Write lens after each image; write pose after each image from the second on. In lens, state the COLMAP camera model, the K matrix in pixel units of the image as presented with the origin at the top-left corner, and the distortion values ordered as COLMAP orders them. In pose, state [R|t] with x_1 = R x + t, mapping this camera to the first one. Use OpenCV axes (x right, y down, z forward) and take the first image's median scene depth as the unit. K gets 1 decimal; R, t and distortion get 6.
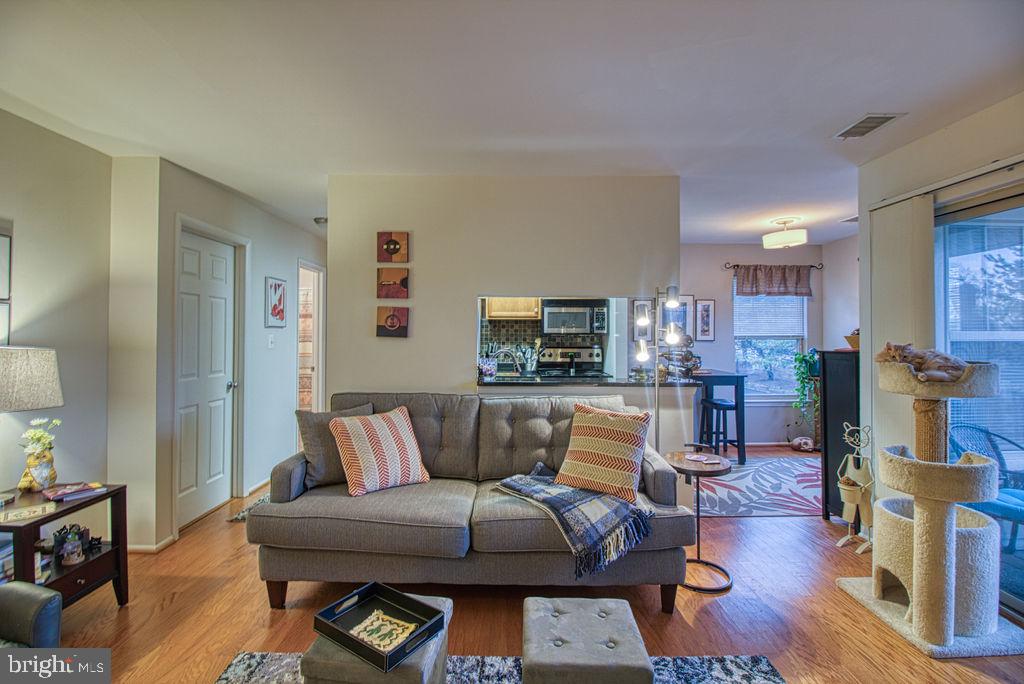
lens RADIAL K [[469.6, 0, 508.6], [0, 469.6, 327.1], [0, 0, 1]] dist [-0.008359, -0.001207]
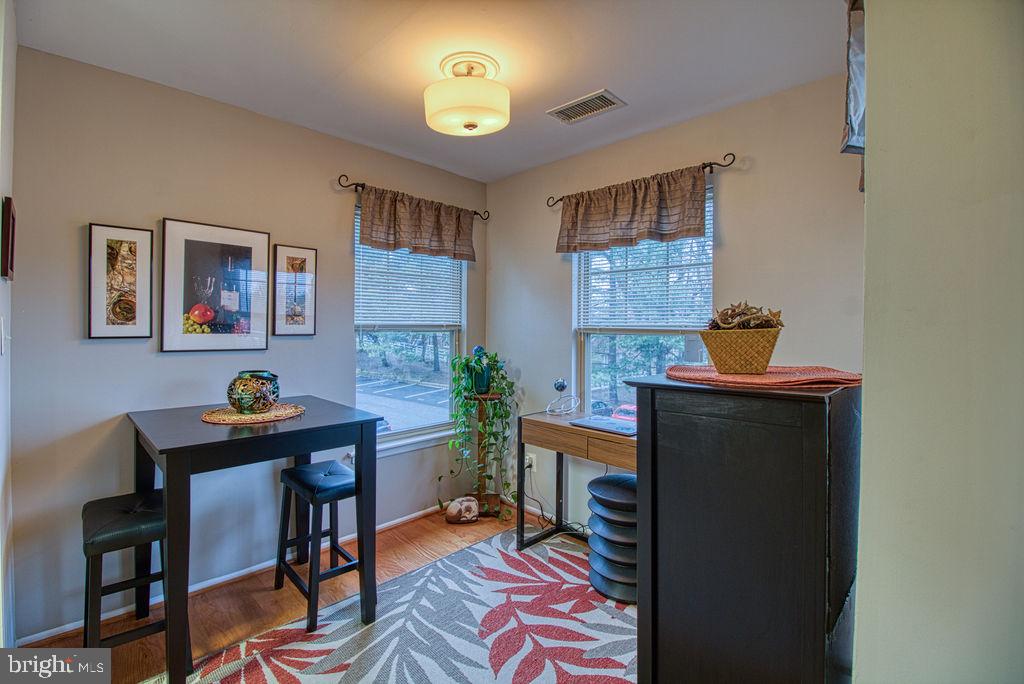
lens RADIAL K [[469.6, 0, 508.6], [0, 469.6, 327.1], [0, 0, 1]] dist [-0.008359, -0.001207]
pose [[0.716011, 0.001276, 0.698087, 0.249843], [-0.020108, 0.999621, 0.018797, 0.008129], [-0.697799, -0.027496, 0.715766, 0.527127]]
